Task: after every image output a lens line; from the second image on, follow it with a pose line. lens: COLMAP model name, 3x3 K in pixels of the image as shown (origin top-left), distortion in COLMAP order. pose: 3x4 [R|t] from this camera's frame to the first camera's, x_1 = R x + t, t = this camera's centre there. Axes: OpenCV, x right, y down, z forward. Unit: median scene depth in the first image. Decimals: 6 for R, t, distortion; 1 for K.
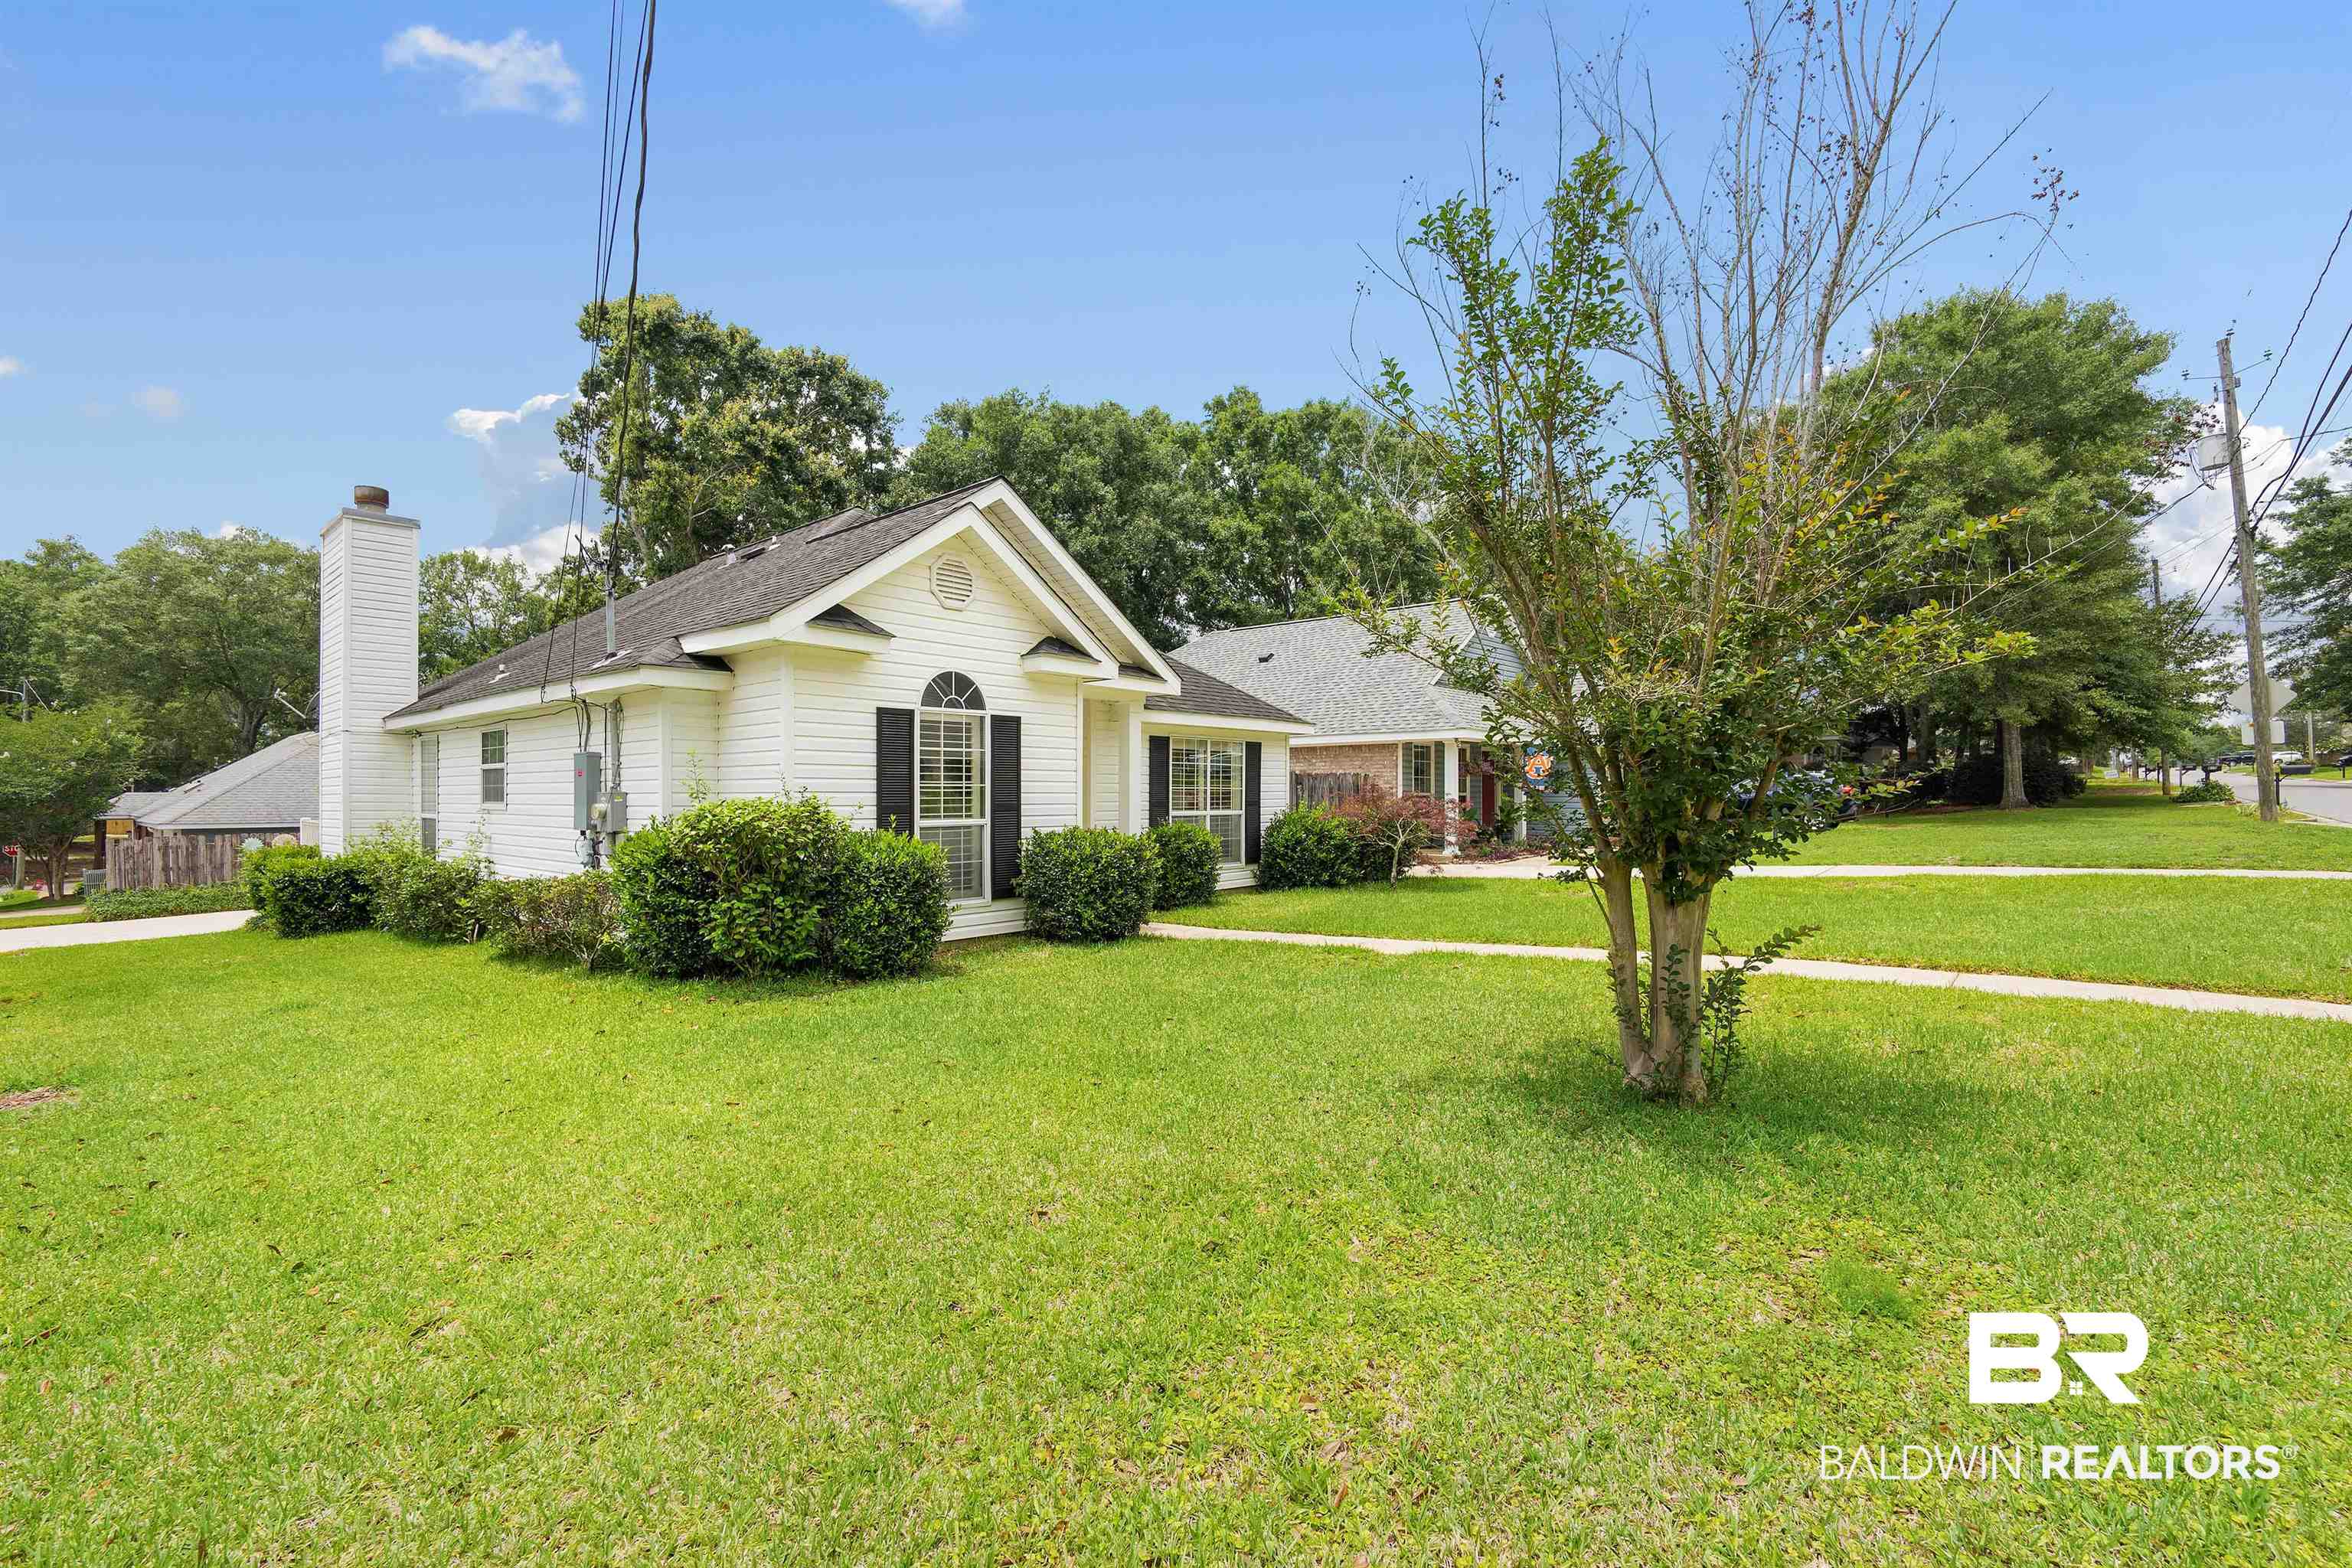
lens RADIAL K [[1007.5, 0, 1181.5], [0, 1007.5, 789.2], [0, 0, 1]] dist [-0.002937, -0.000199]
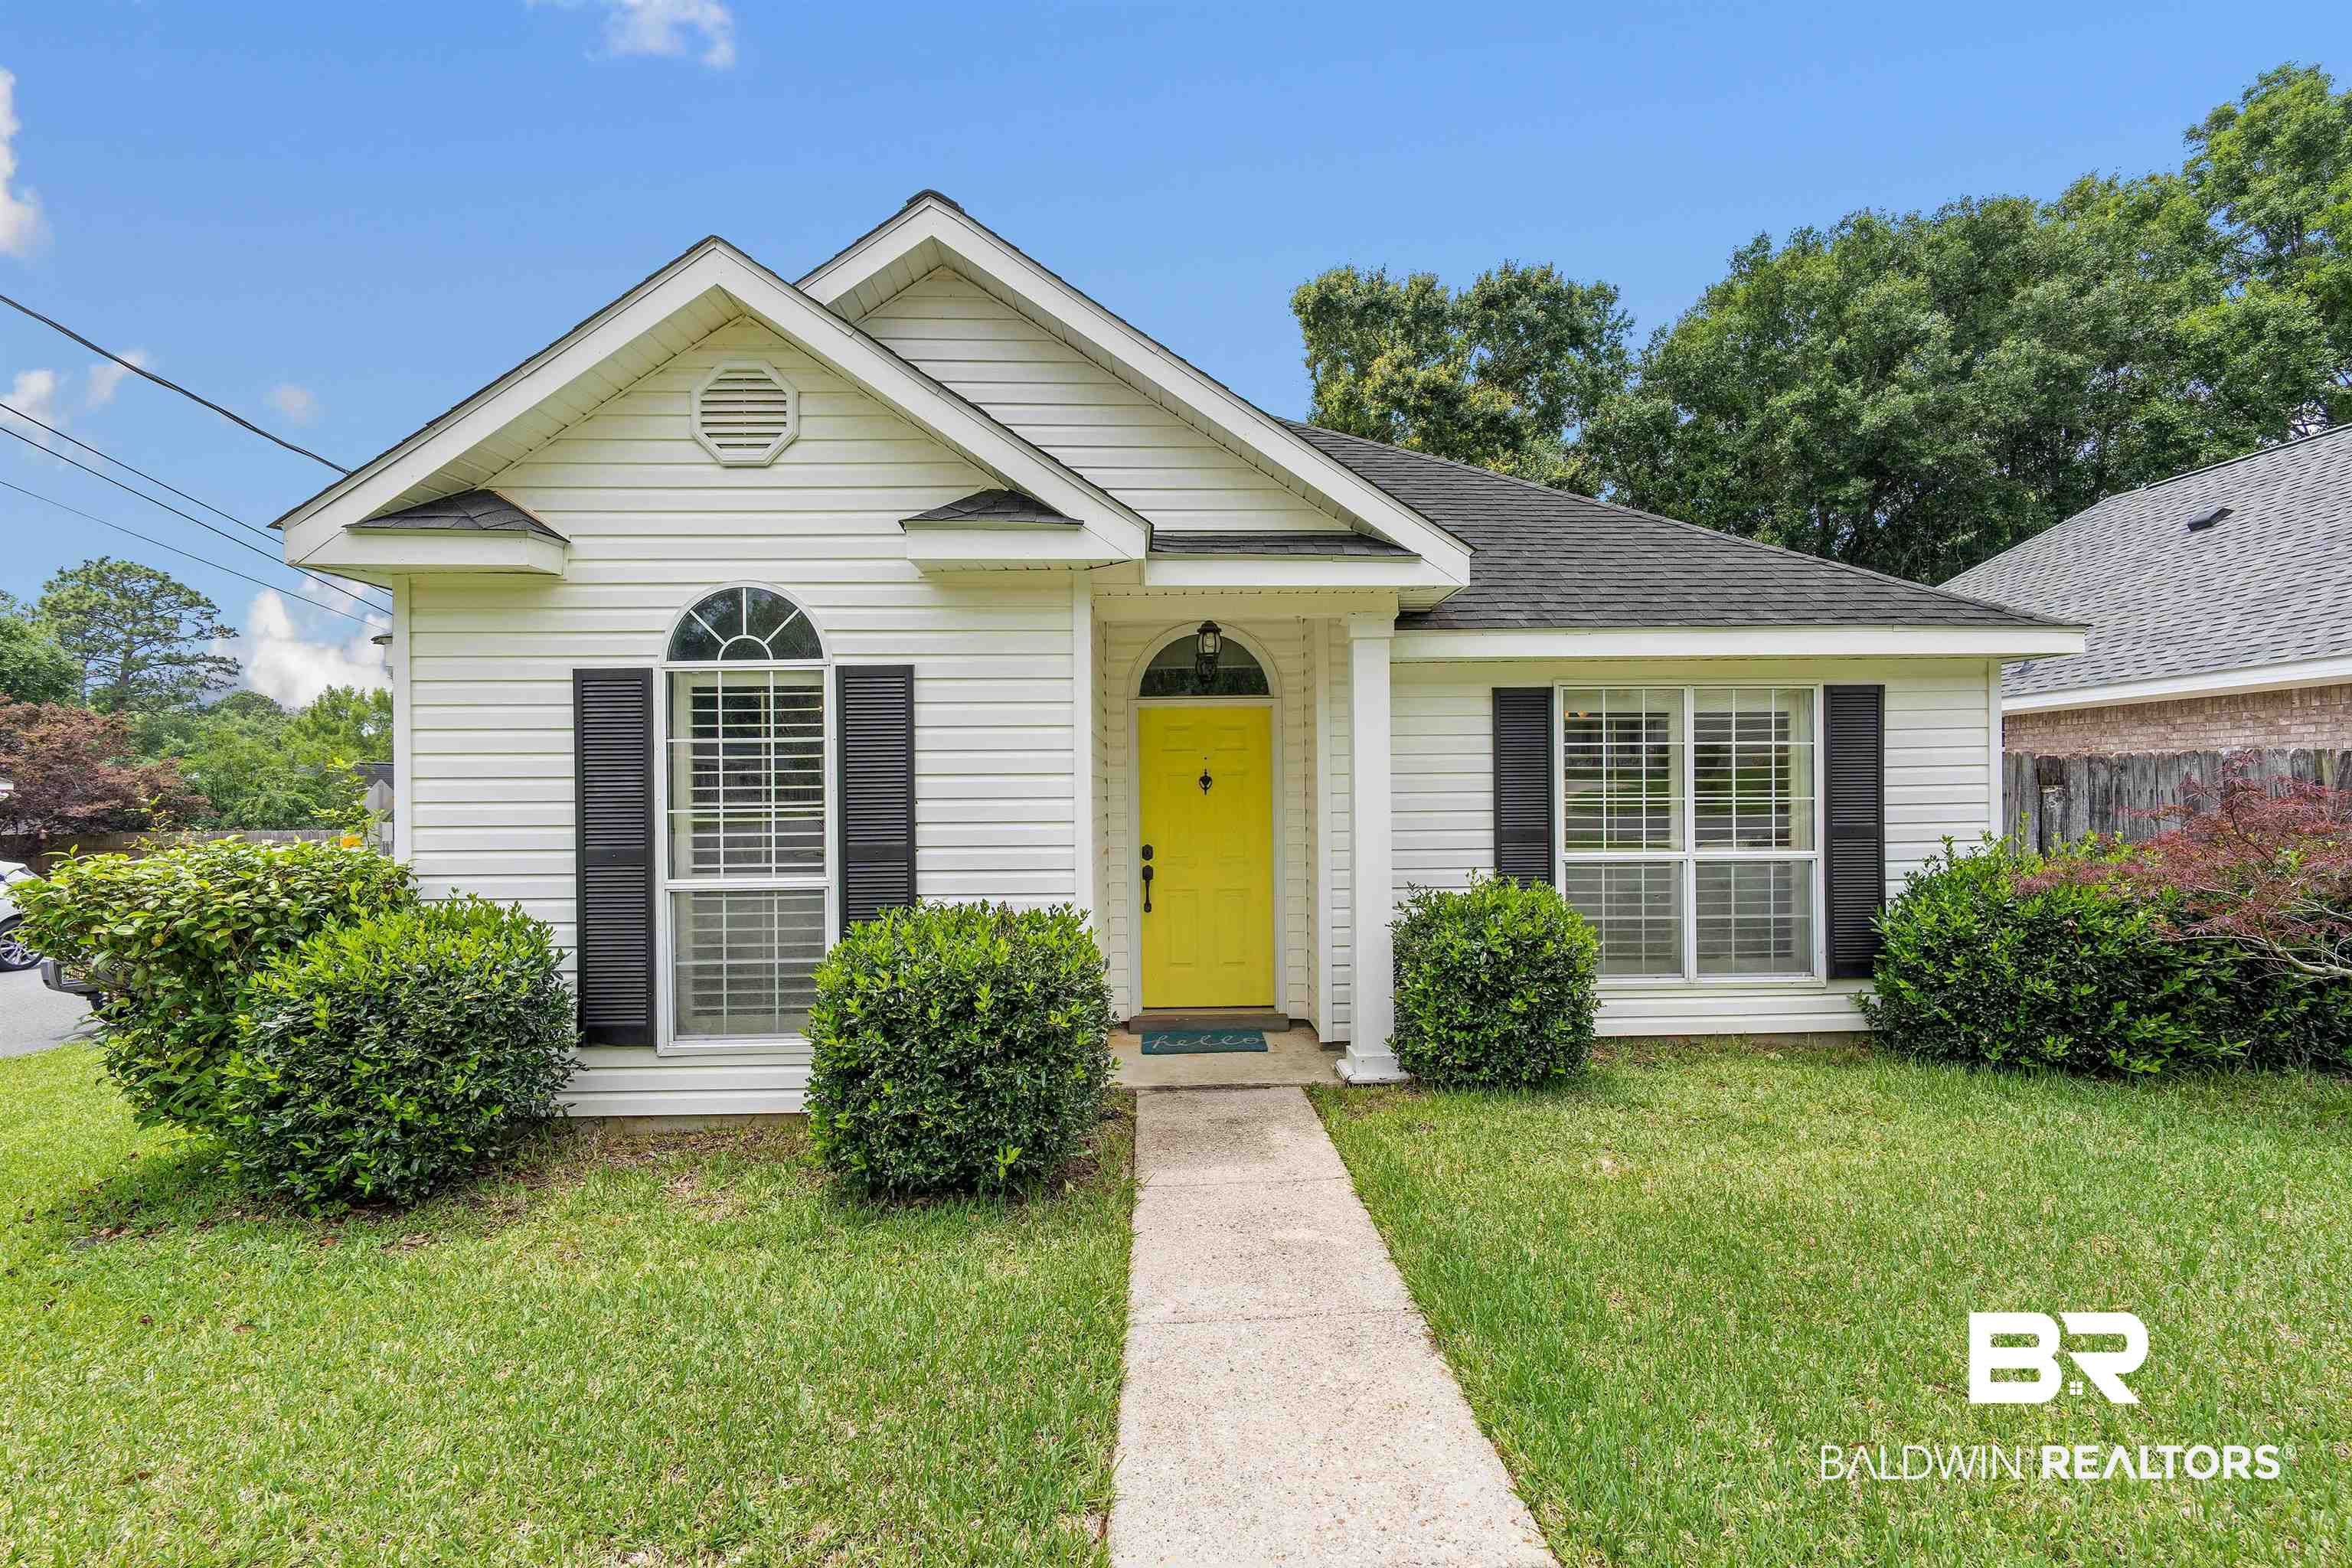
lens RADIAL K [[1007.5, 0, 1181.5], [0, 1007.5, 789.2], [0, 0, 1]] dist [-0.002937, -0.000199]
pose [[0.674362, -0.004603, -0.738386, 0.189756], [0.011025, 0.999932, 0.003835, -0.008835], [0.738318, -0.010728, 0.674367, 0.515233]]
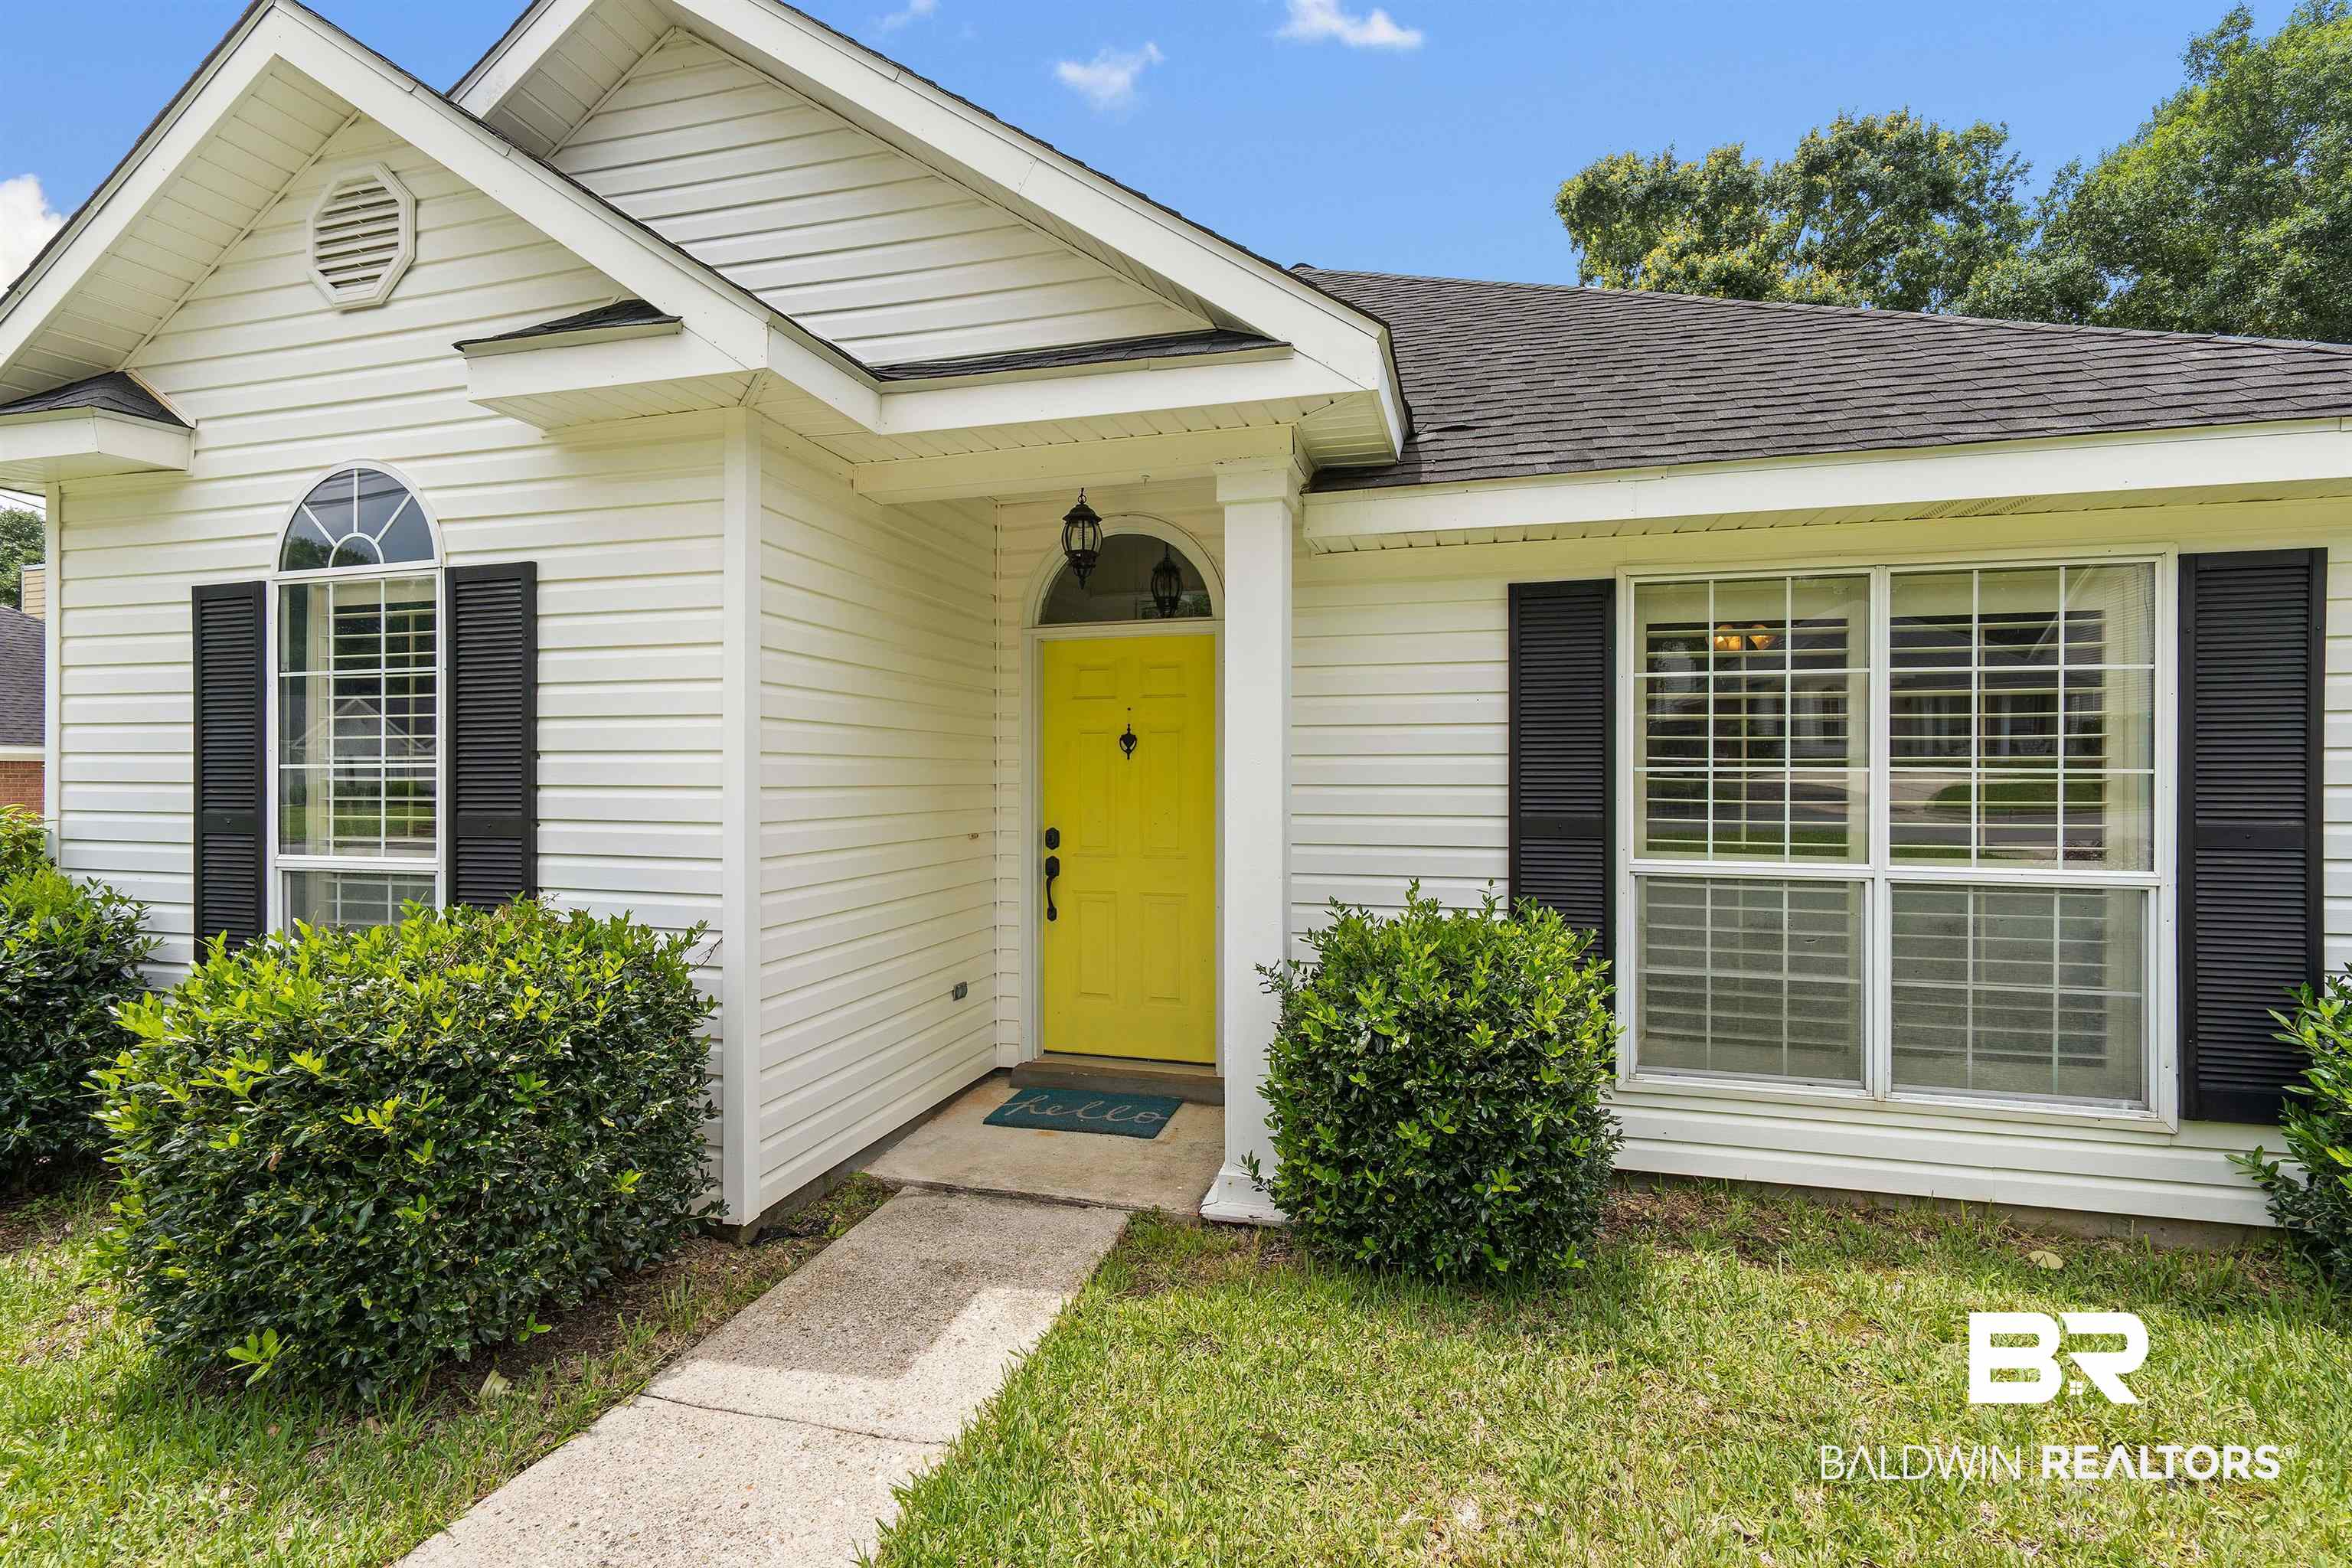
lens RADIAL K [[1032.5, 0, 1185.0], [0, 1032.5, 770.2], [0, 0, 1]] dist [-0.002253, 0.000711]
pose [[0.437793, 0.000198, -0.899076, 0.168387], [0.001112, 0.999999, 0.000761, -0.001318], [0.899075, -0.001333, 0.437792, 0.700929]]
